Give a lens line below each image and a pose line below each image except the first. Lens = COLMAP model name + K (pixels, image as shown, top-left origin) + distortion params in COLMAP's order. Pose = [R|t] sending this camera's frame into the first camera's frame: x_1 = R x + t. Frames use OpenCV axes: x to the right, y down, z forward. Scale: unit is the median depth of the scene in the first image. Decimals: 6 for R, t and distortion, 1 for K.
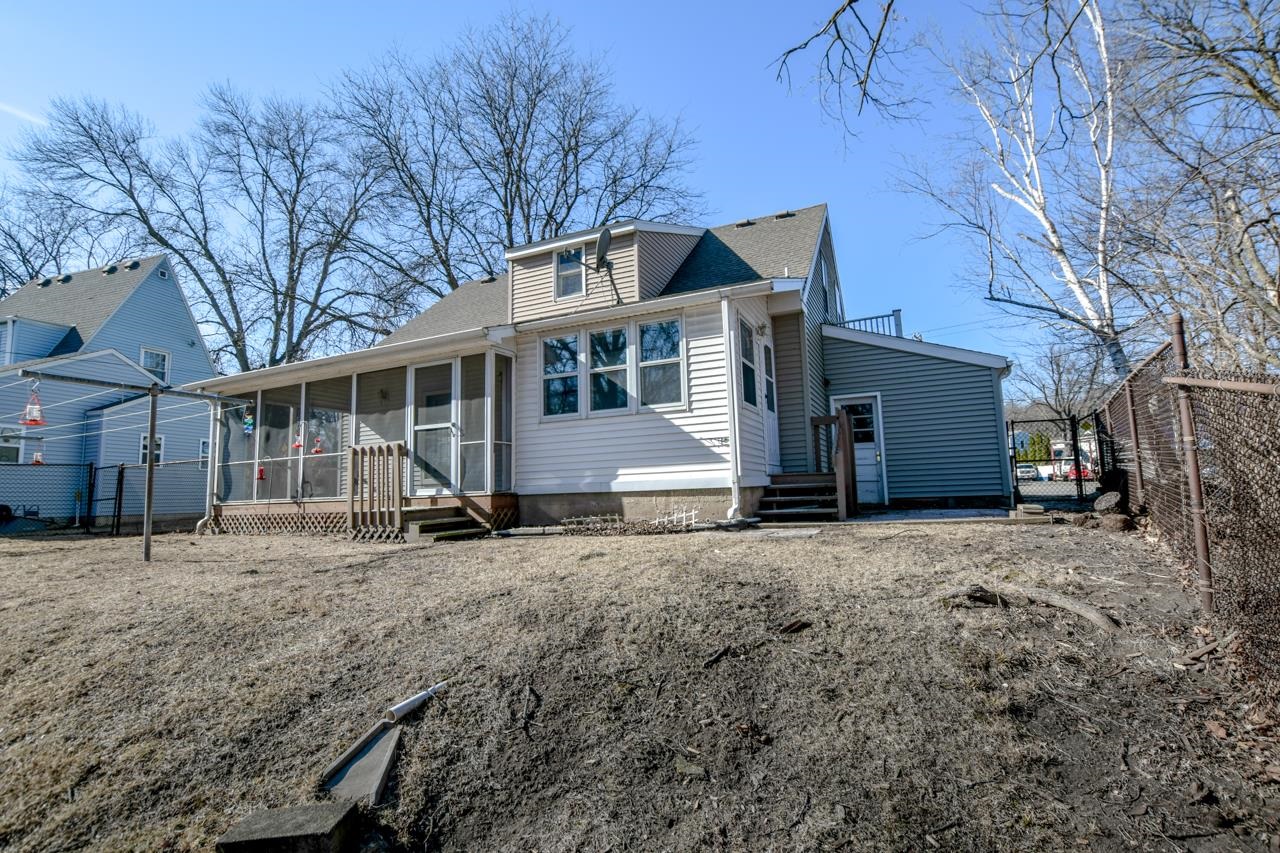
lens RADIAL K [[591.6, 0, 645.4], [0, 591.6, 425.3], [0, 0, 1]] dist [-0.024265, 0.000755]
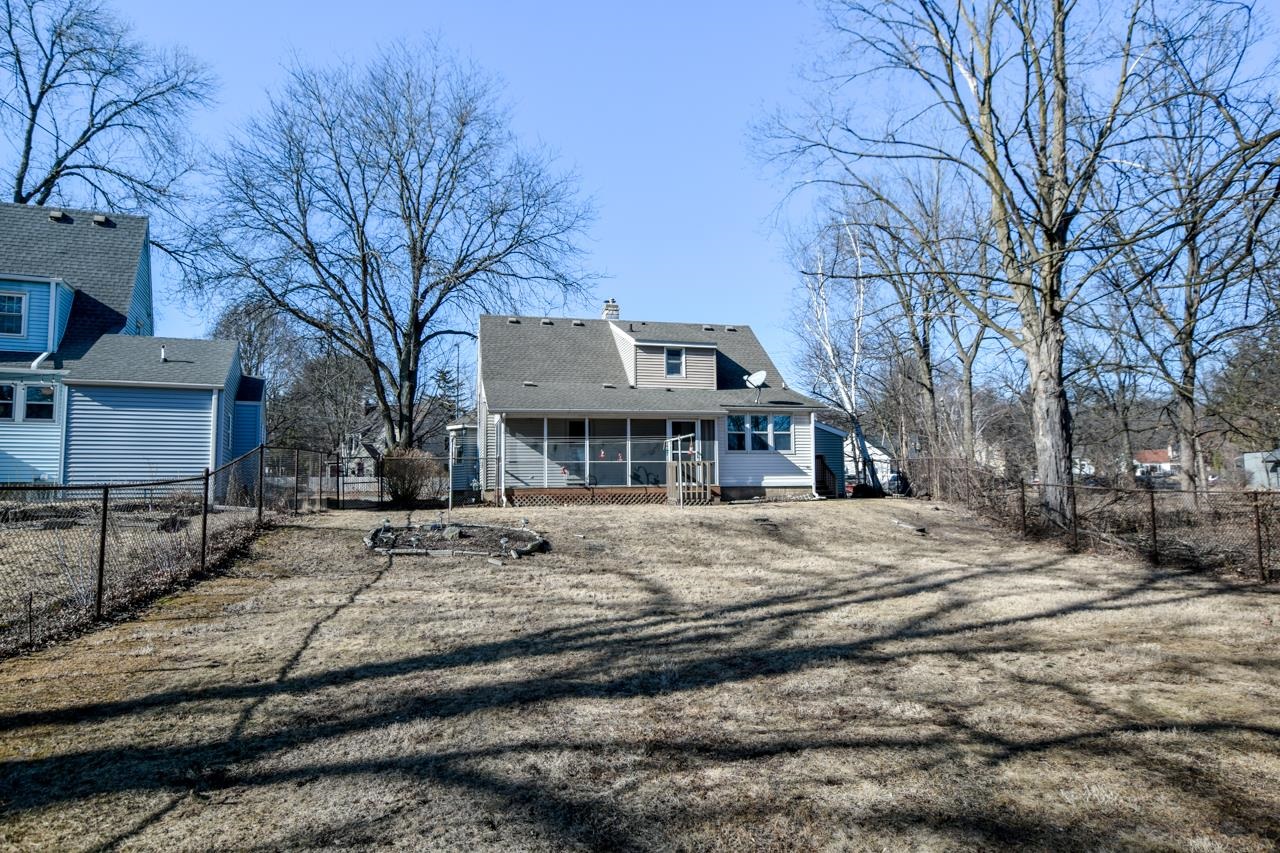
lens RADIAL K [[826.4, 0, 640.0], [0, 826.4, 426.5], [0, 0, 1]] dist [-0.008504, -0.001543]
pose [[0.780836, 0.073511, 0.620396, -2.444674], [-0.084639, 0.996345, -0.011530, -0.043459], [-0.618976, -0.043507, 0.784204, -1.236170]]
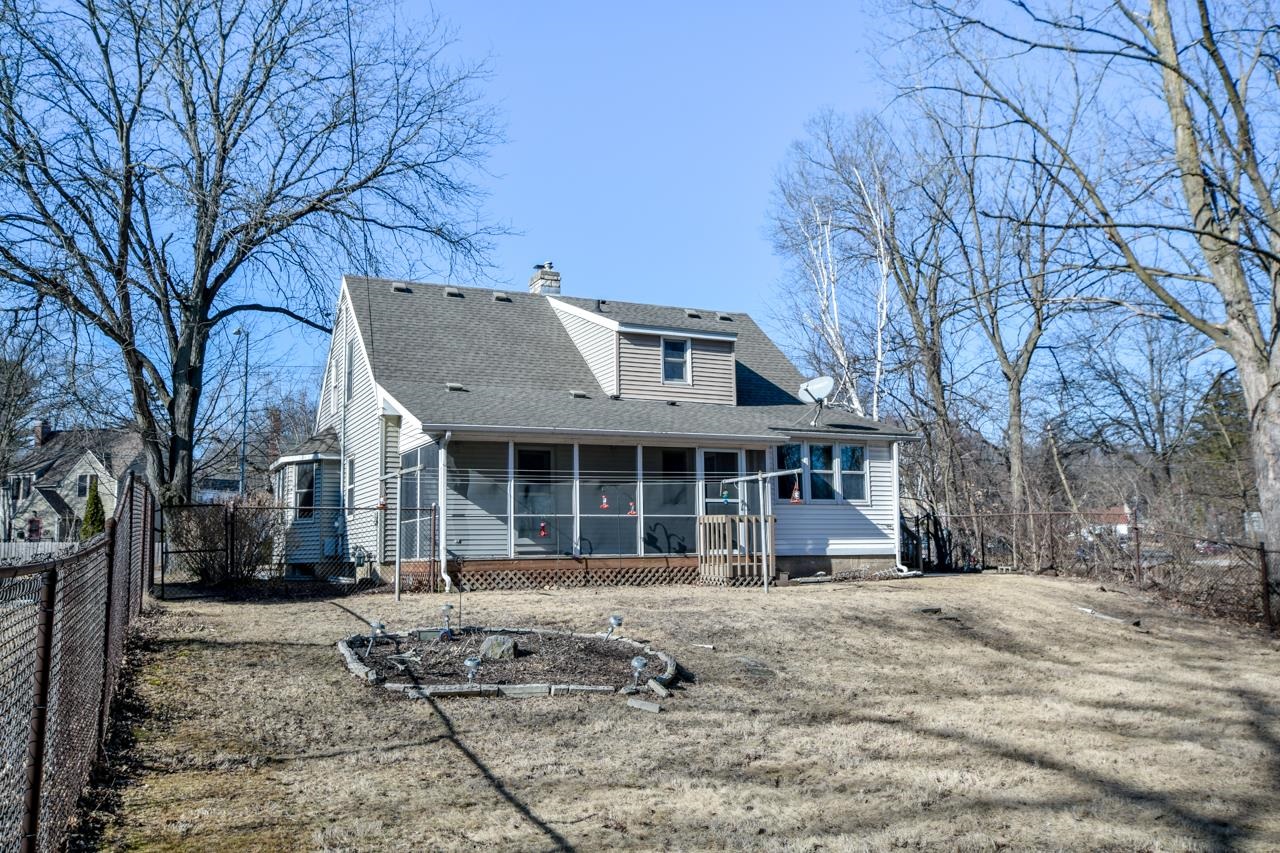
lens RADIAL K [[1121.5, 0, 631.1], [0, 1121.5, 421.9], [0, 0, 1]] dist [0.013311, 0.025526]
pose [[0.635204, 0.117254, 0.763392, -2.554781], [-0.092343, 0.992849, -0.075661, 0.037447], [-0.766804, -0.022434, 0.641489, -0.433303]]
